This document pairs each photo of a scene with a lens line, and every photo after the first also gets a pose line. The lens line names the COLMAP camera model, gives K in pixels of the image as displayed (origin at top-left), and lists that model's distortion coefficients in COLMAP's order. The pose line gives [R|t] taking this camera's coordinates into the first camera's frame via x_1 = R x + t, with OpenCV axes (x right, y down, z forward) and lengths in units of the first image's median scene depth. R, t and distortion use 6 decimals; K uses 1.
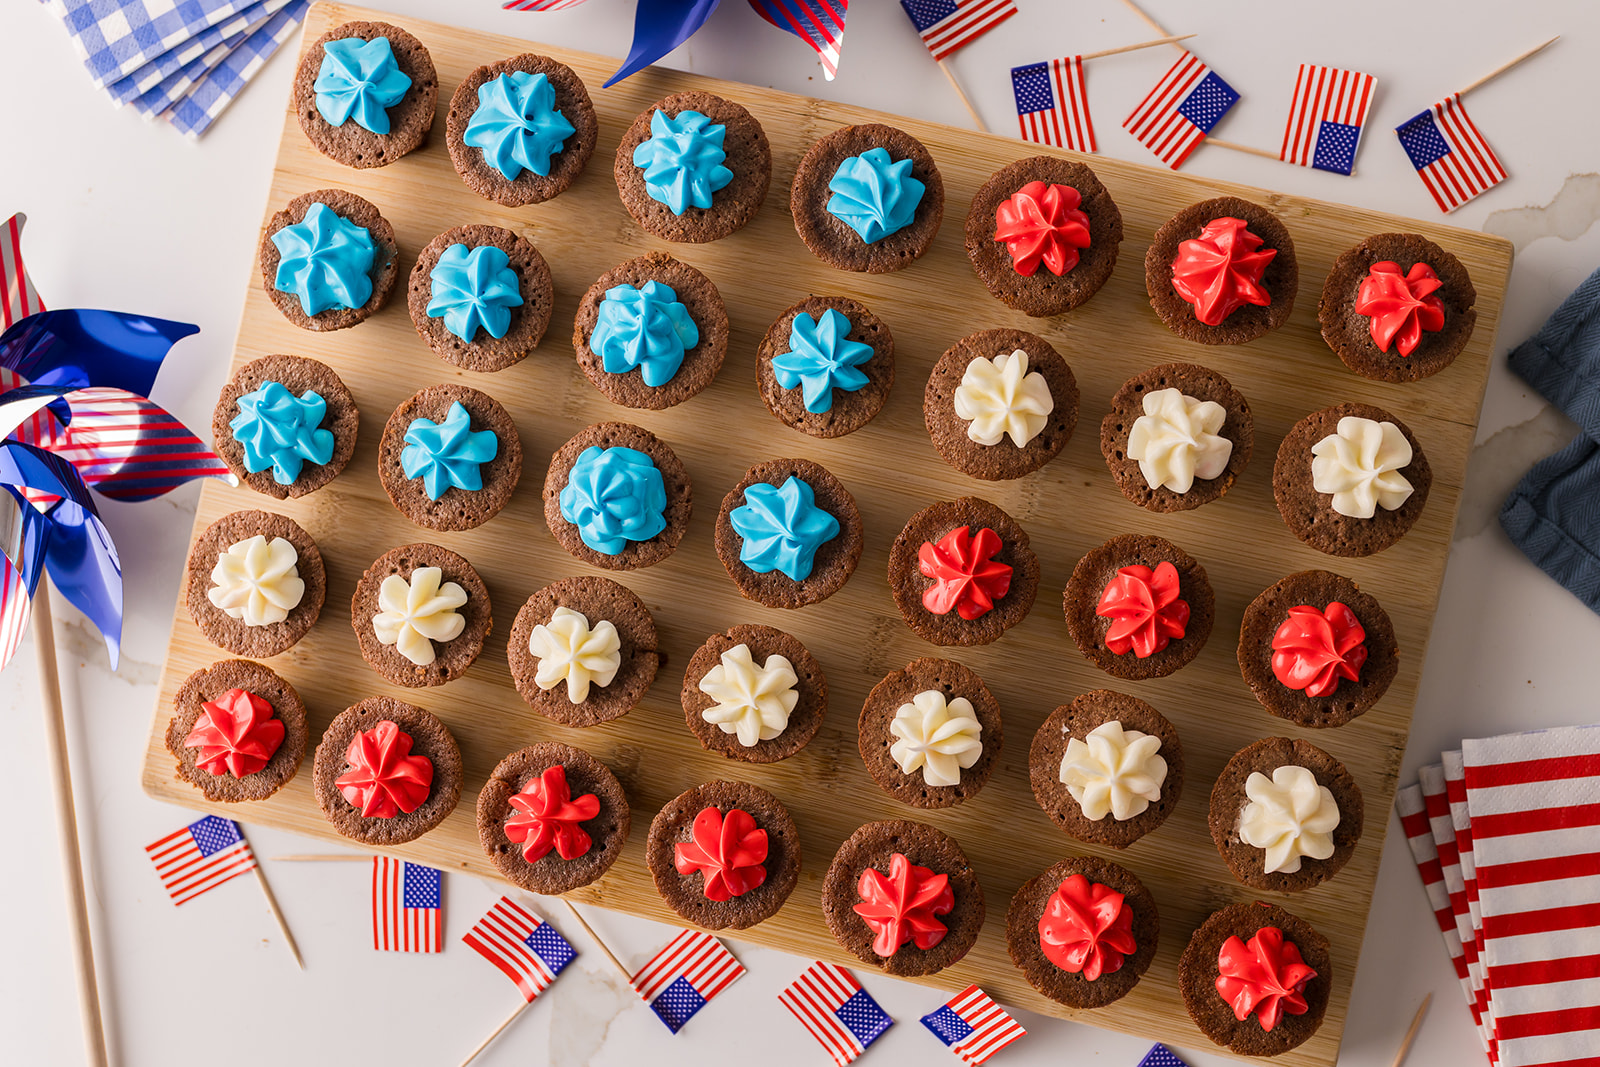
lens RADIAL K [[1579.0, 0, 799.7], [0, 1579.0, 524.1], [0, 0, 1]] dist [0.004669, 0.004878]
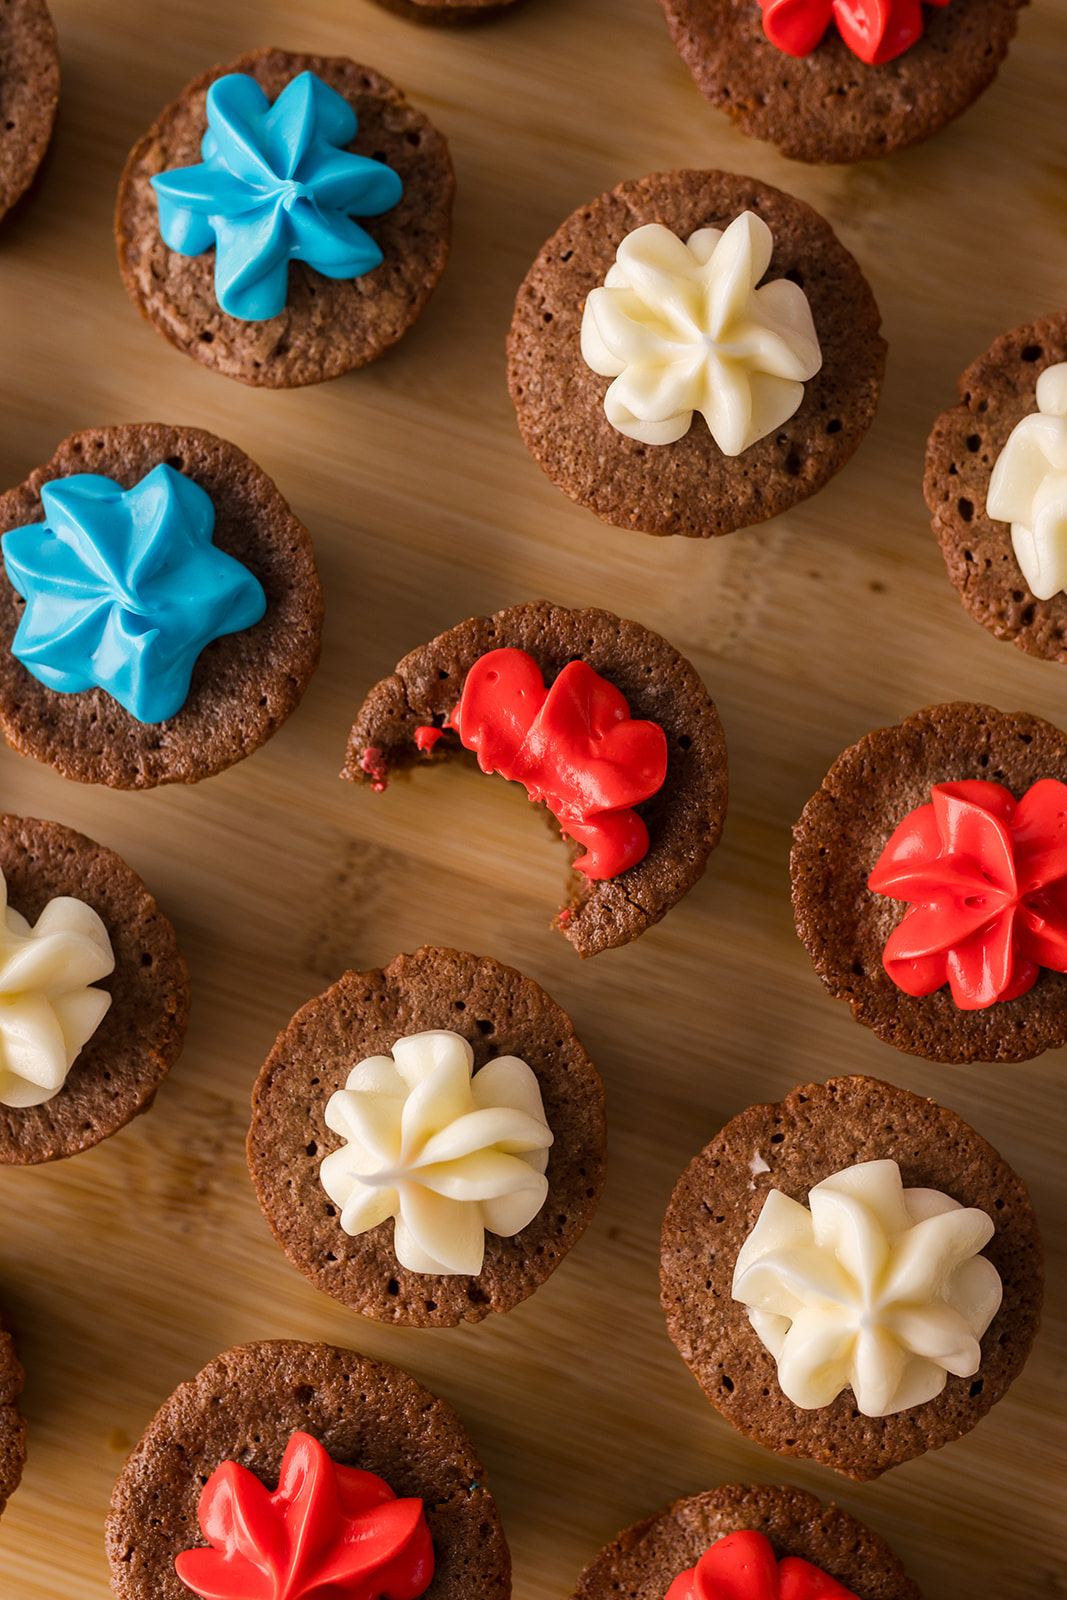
lens RADIAL K [[1933.6, 0, 536.3], [0, 1933.6, 714.2], [0, 0, 1]] dist [-0.003788, 0.021204]
pose [[0.992266, 0.119707, 0.032831, 0.081067], [-0.118267, 0.992061, -0.042762, 0.043244], [-0.037689, 0.038549, 0.998546, 0.501346]]
